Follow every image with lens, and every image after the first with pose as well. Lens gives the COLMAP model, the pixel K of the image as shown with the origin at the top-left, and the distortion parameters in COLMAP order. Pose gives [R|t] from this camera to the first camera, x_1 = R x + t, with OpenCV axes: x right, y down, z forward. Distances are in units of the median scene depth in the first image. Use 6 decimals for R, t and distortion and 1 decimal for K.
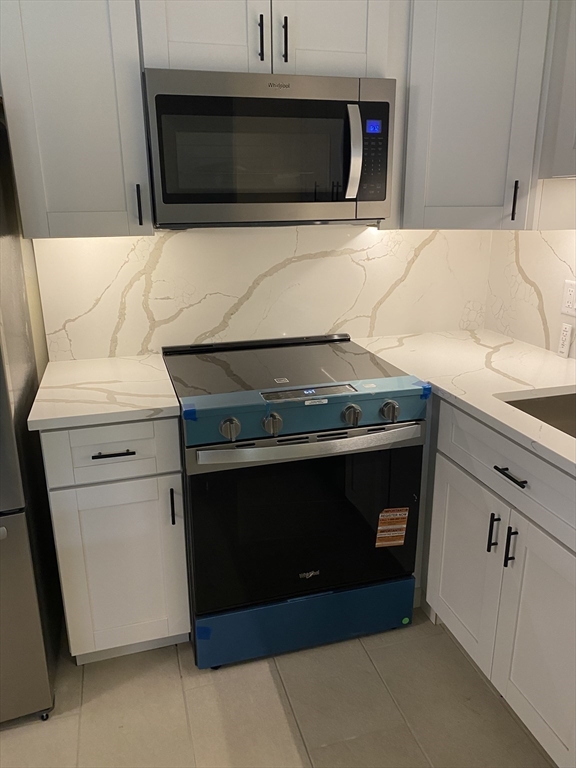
lens RADIAL K [[580.6, 0, 287.2], [0, 580.6, 382.9], [0, 0, 1]] dist [0.041154, -0.032917]
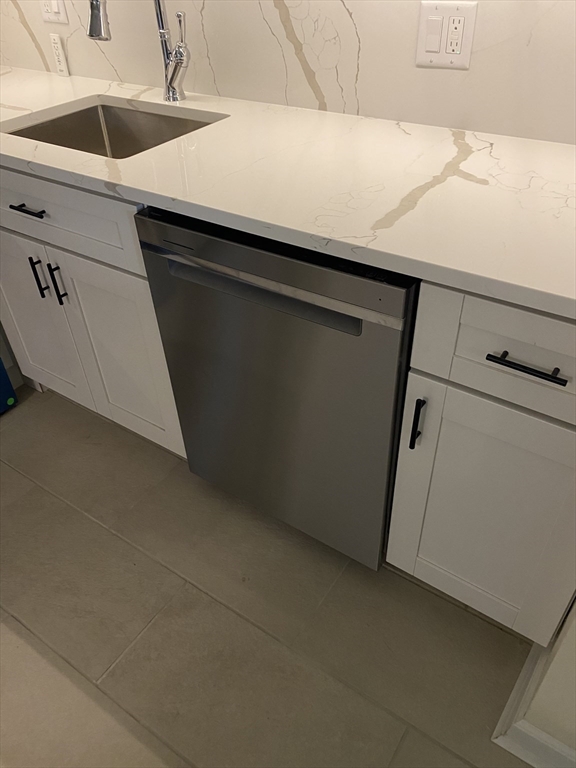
lens RADIAL K [[580.6, 0, 285.3], [0, 580.6, 385.0], [0, 0, 1]] dist [0.041154, -0.032917]
pose [[0.774986, -0.416499, 0.475316, 0.113173], [0.222833, 0.883891, 0.411196, 0.090659], [-0.591390, -0.212755, 0.777813, -0.021880]]
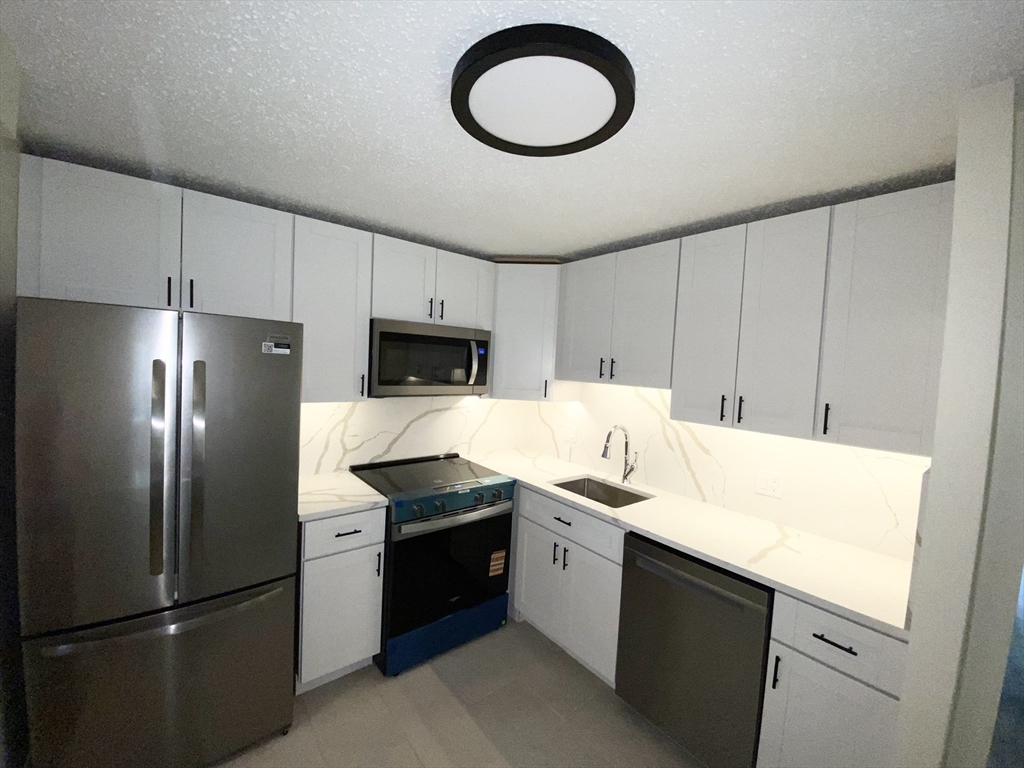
lens RADIAL K [[409.8, 0, 511.9], [0, 409.8, 376.6], [0, 0, 1]] dist [-0.009919, -0.003543]
pose [[0.917765, 0.040797, 0.395024, -0.304288], [0.062419, 0.967526, -0.244943, 0.005213], [-0.392189, 0.249457, 0.885415, -0.276142]]
